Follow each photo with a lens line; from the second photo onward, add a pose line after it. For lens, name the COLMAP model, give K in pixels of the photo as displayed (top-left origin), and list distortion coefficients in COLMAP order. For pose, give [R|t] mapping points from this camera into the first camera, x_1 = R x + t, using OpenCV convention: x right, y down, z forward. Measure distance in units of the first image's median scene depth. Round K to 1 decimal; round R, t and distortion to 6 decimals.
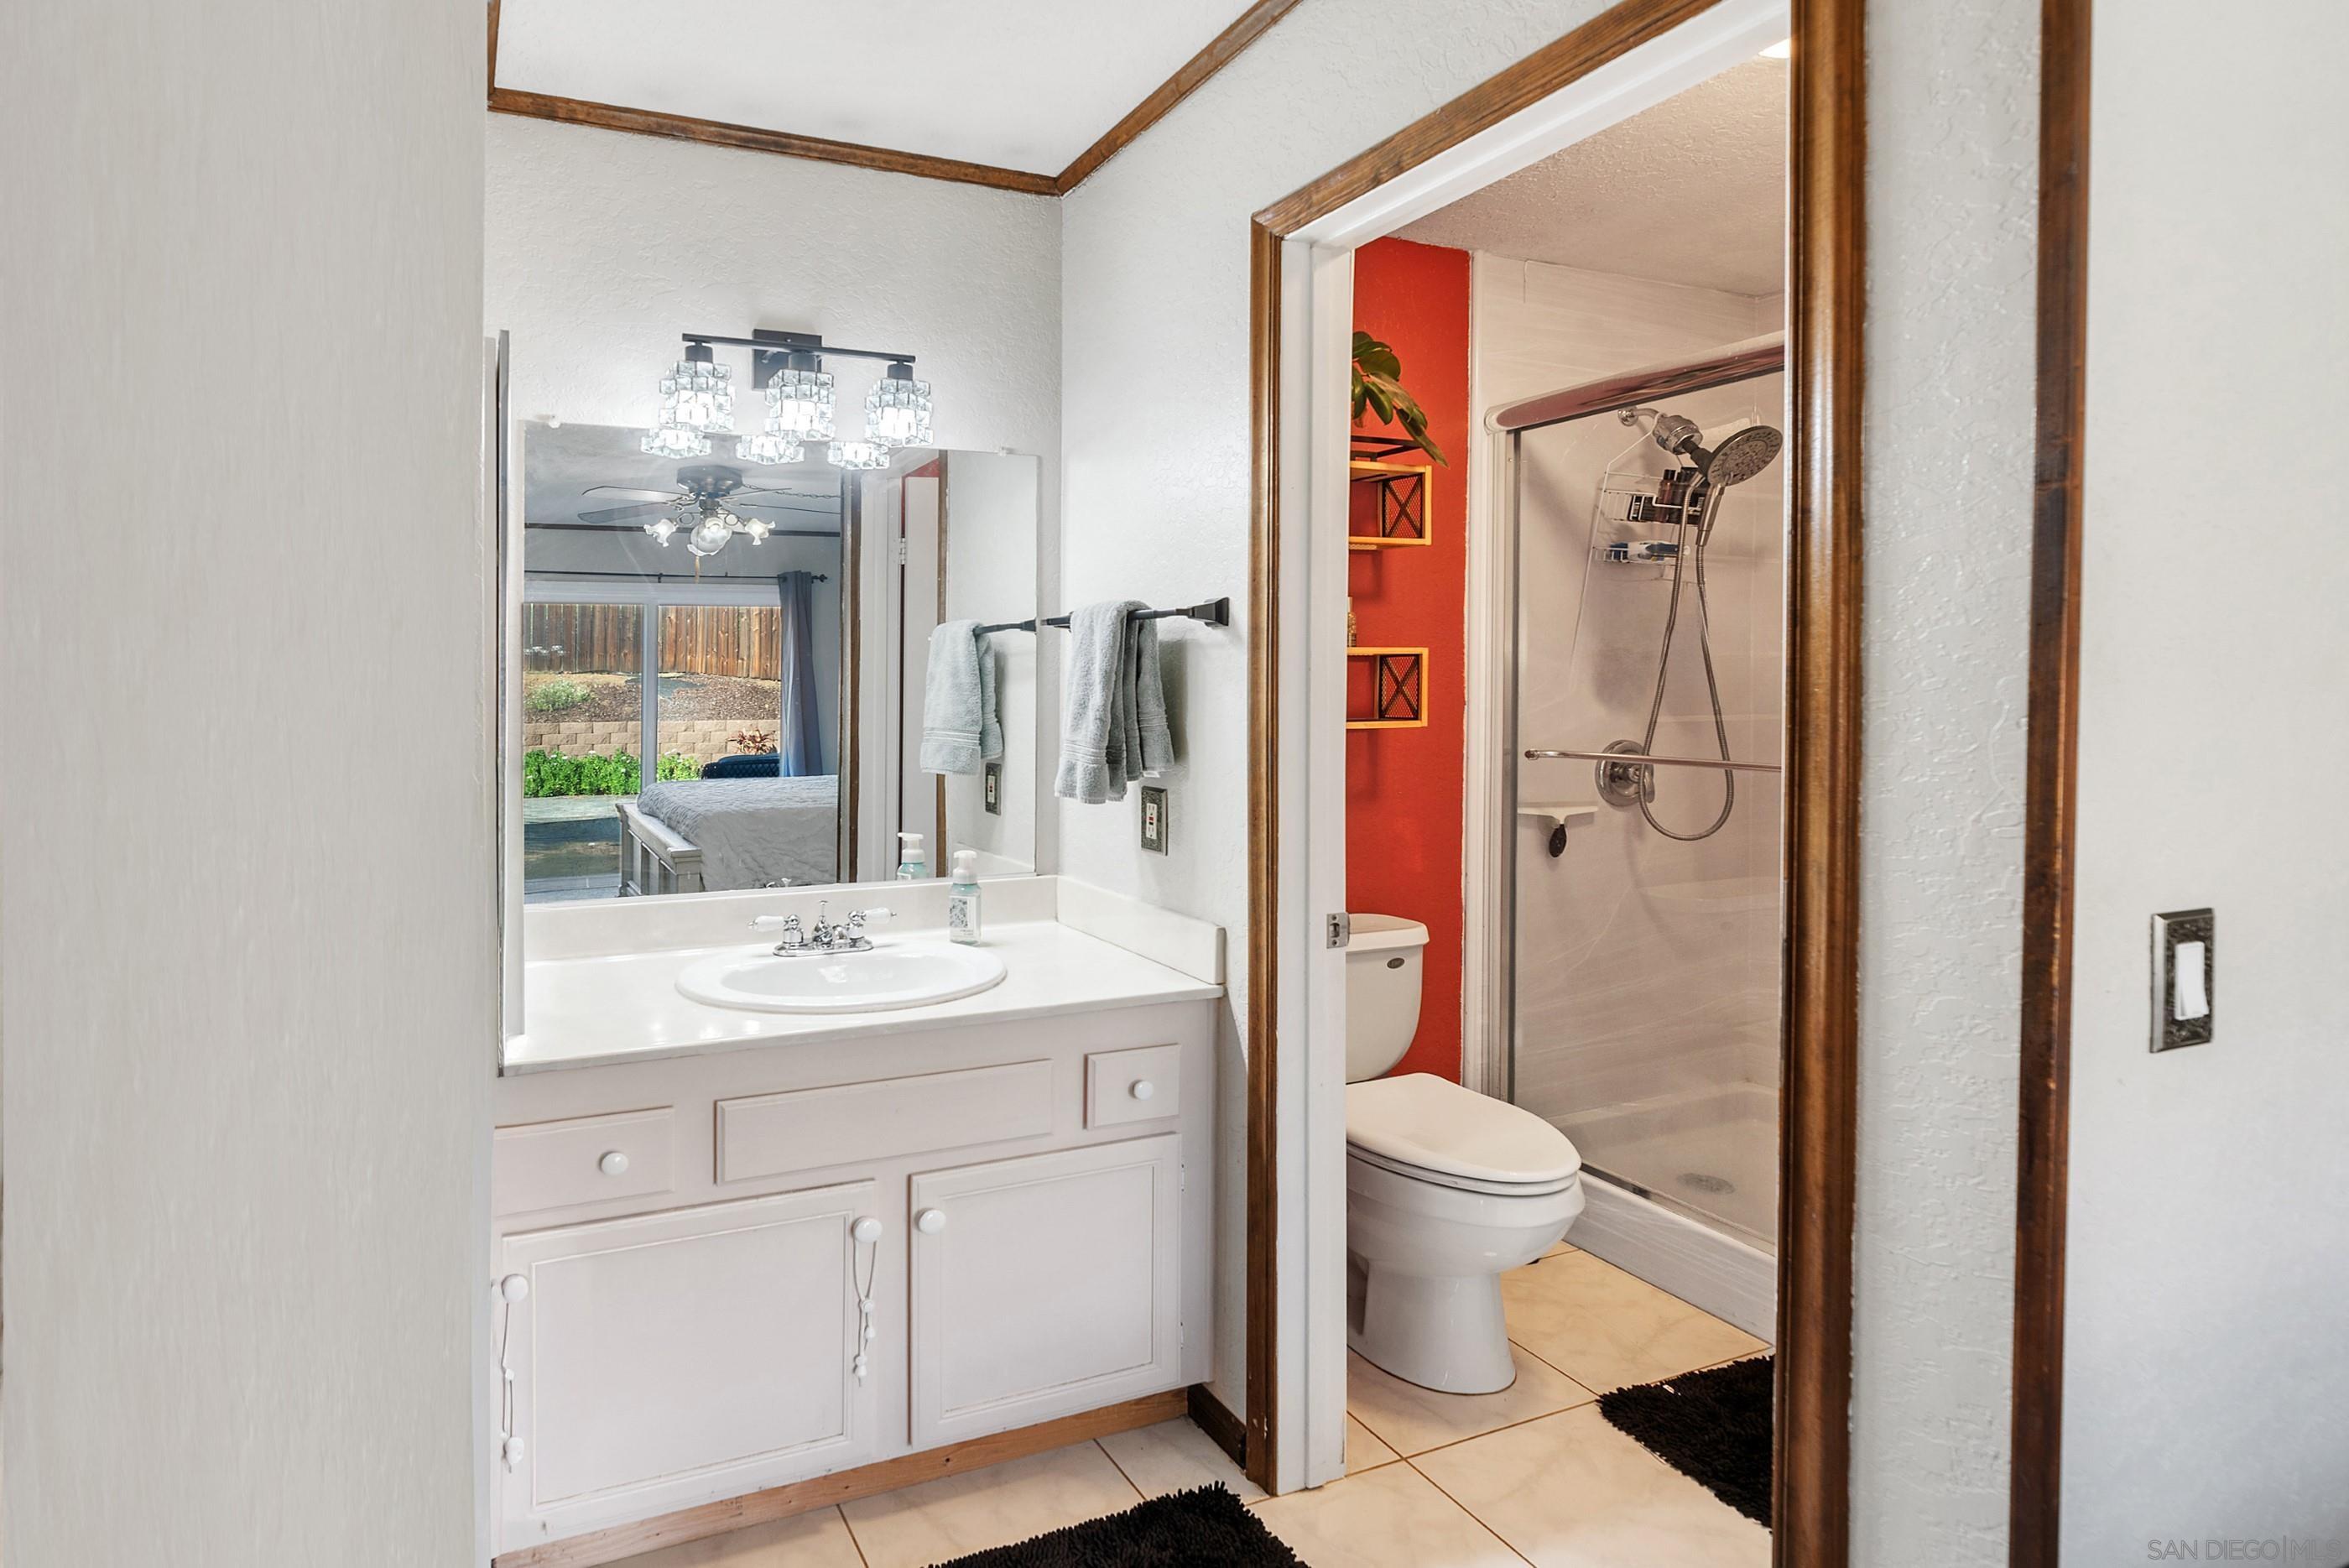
lens RADIAL K [[1446.7, 0, 1173.2], [0, 1446.7, 684.4], [0, 0, 1]] dist [0.003579, 0.000580]
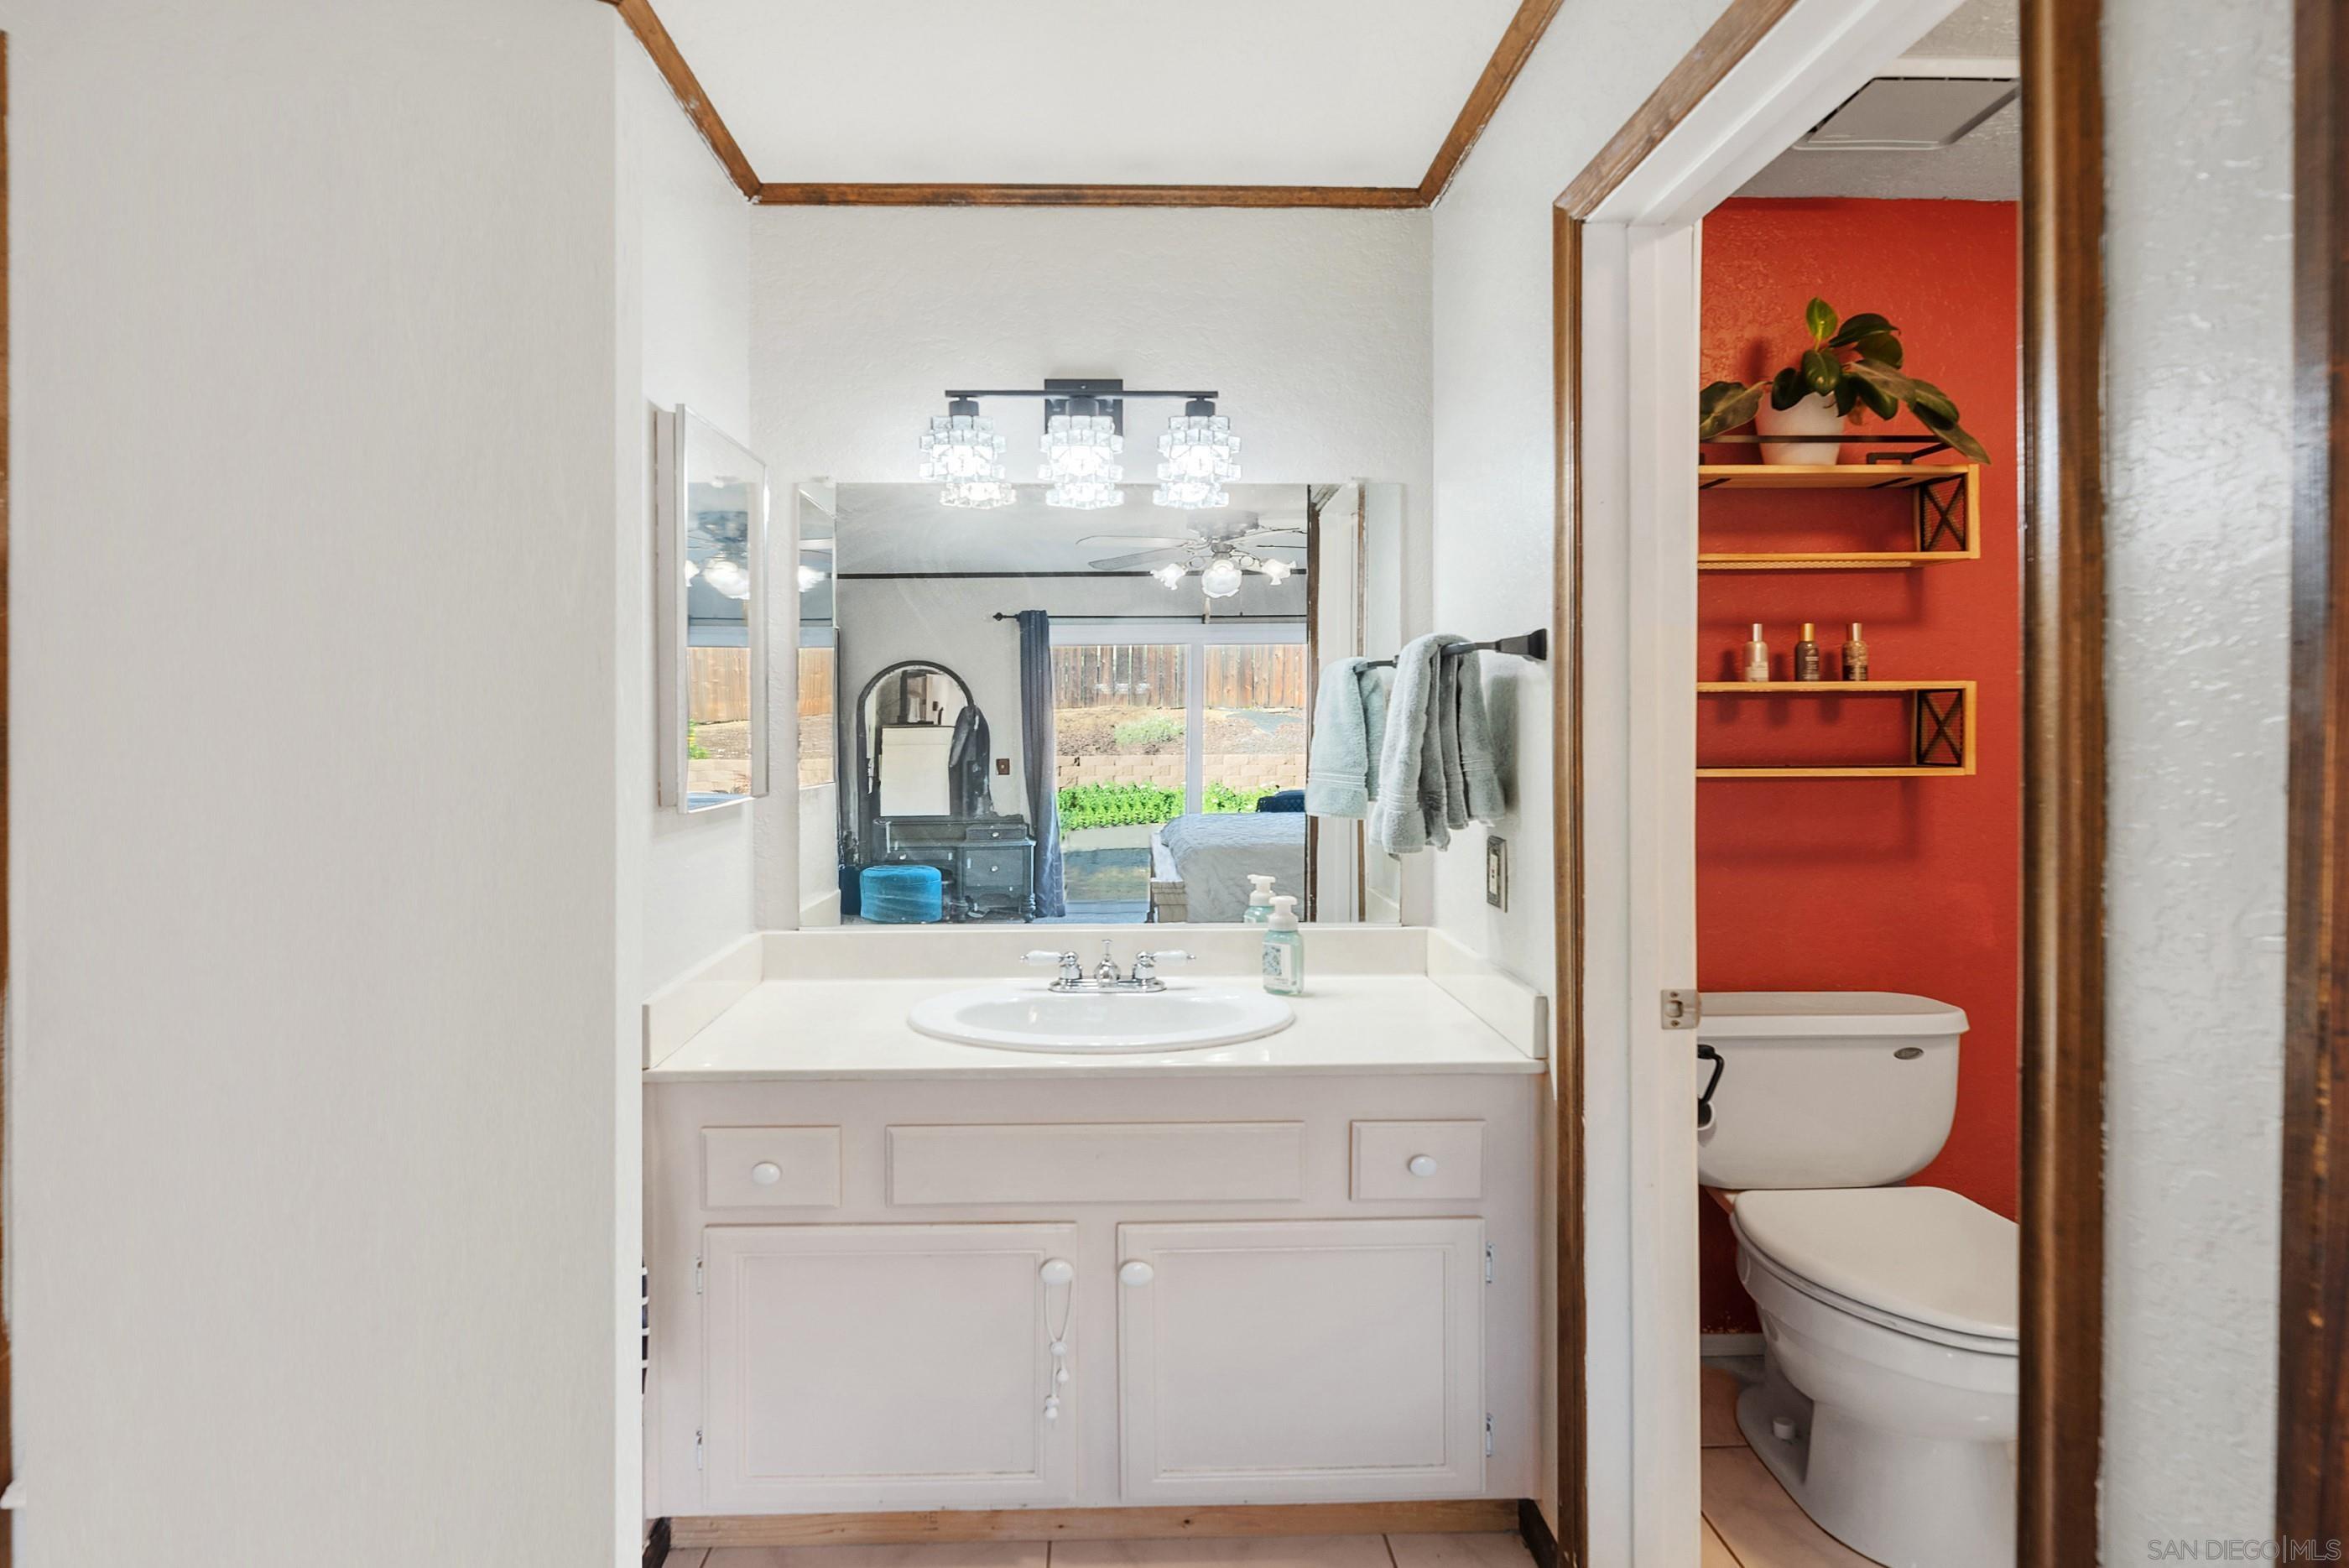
lens RADIAL K [[1463.1, 0, 1171.2], [0, 1463.1, 718.1], [0, 0, 1]] dist [-0.000408, -0.001554]
pose [[0.916653, 0.000117, -0.399684, 0.191353], [-0.001341, 0.999995, -0.002783, -0.001689], [0.399682, 0.003087, 0.916649, 0.076731]]
